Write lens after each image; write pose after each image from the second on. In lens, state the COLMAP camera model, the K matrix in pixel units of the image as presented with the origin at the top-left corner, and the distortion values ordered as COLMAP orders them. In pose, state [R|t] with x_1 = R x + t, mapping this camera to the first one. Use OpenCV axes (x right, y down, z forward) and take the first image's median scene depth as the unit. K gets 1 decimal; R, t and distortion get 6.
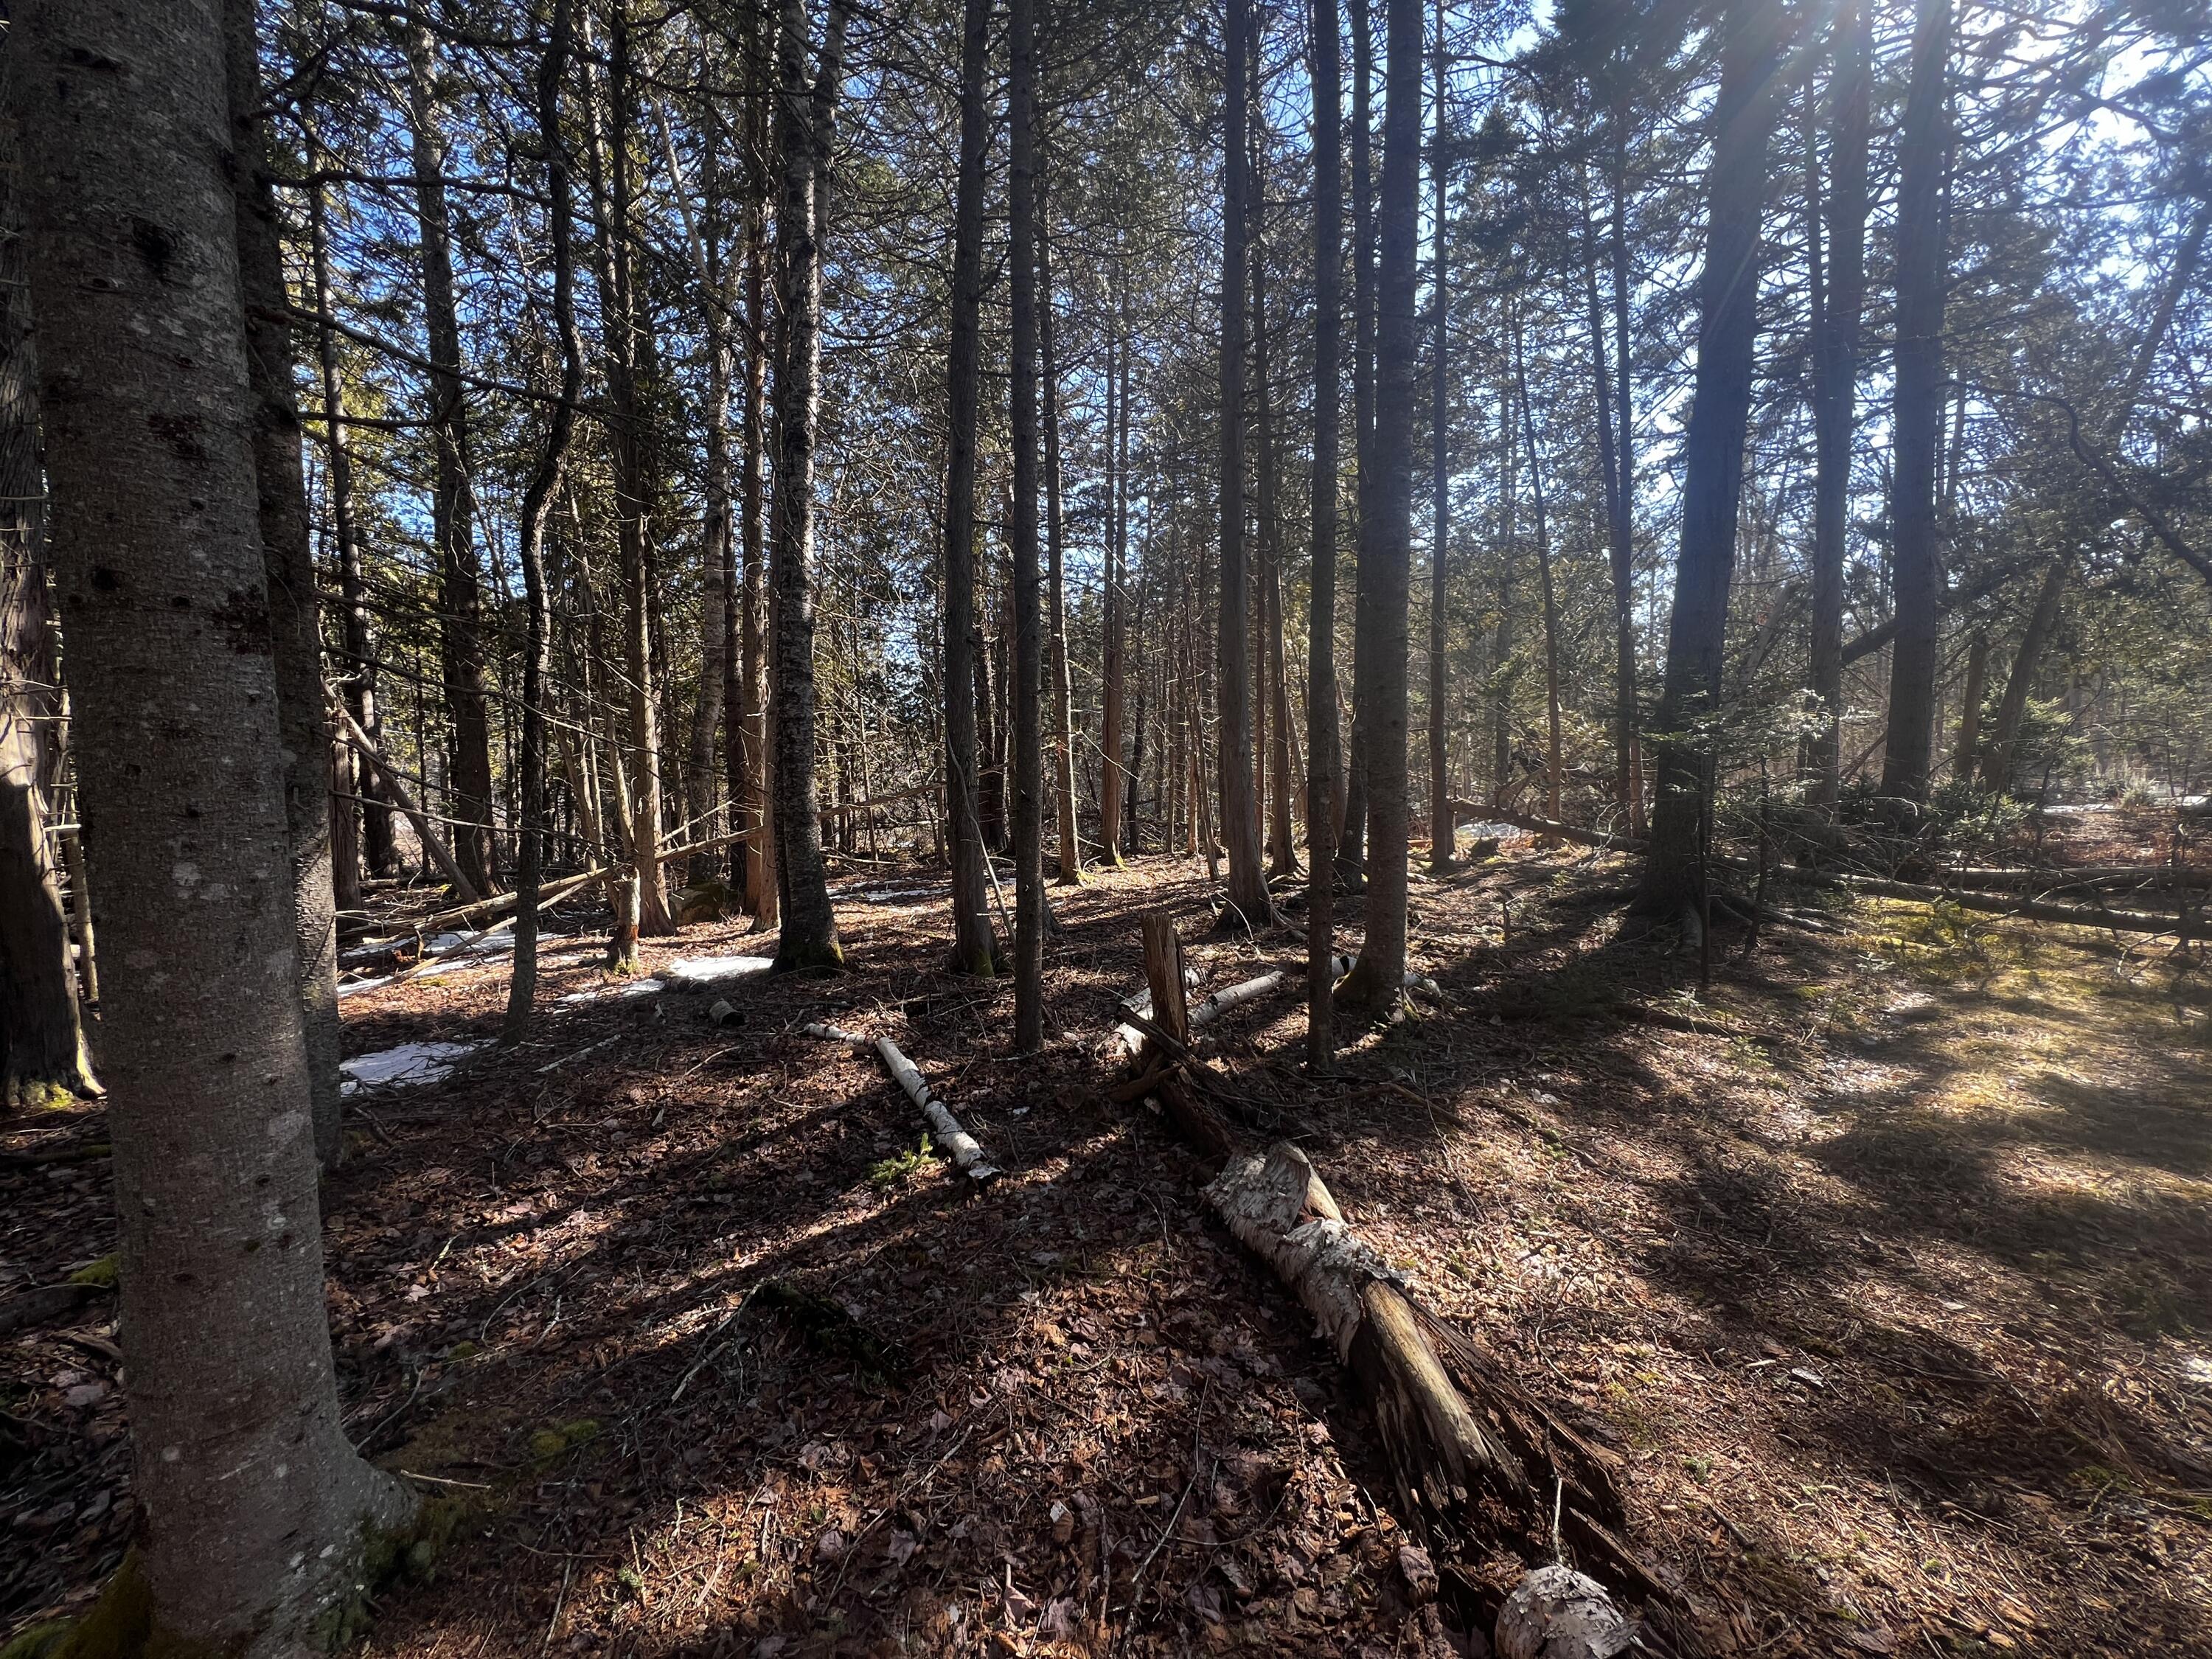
lens RADIAL K [[911.4, 0, 1104.0], [0, 911.4, 820.1], [0, 0, 1]] dist [-0.000377, -0.000151]
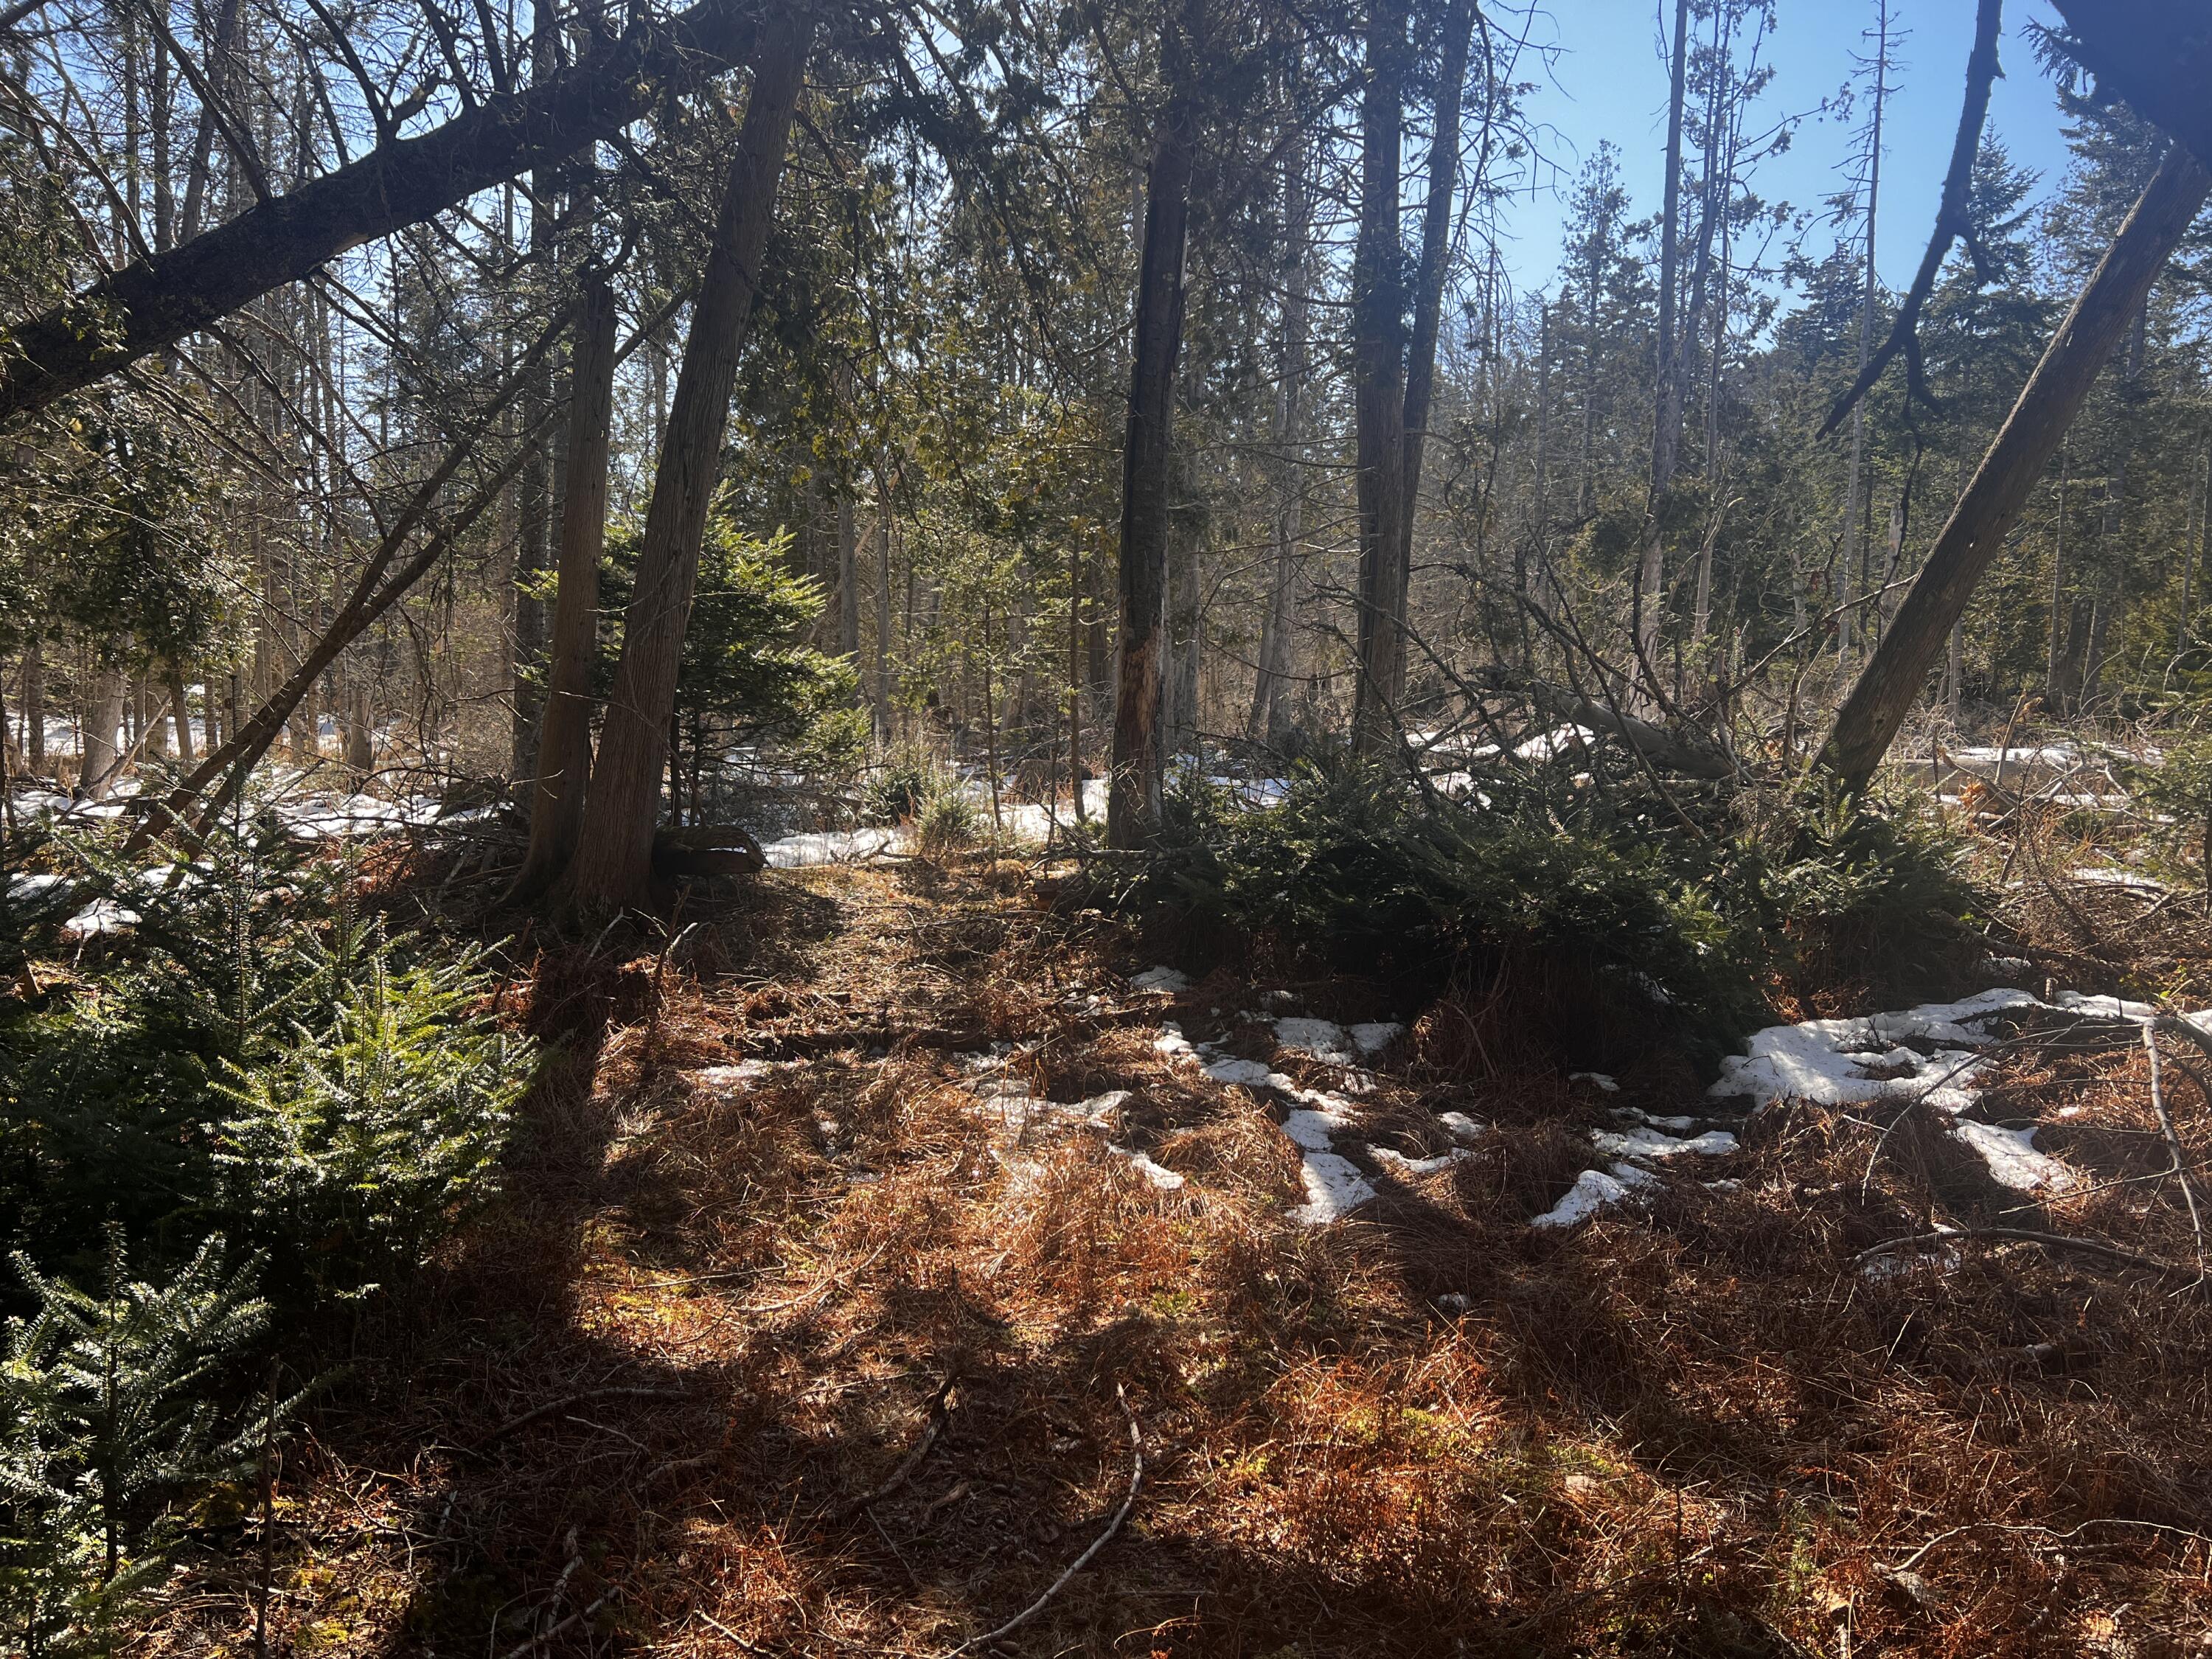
lens RADIAL K [[1686.1, 0, 1106.0], [0, 1686.1, 829.5], [0, 0, 1]] dist [-0.000268, -0.000101]
pose [[0.575219, -0.016649, 0.817830, 0.620313], [-0.001806, 0.999765, 0.021623, -0.040042], [-0.817998, -0.013915, 0.575053, 0.561689]]
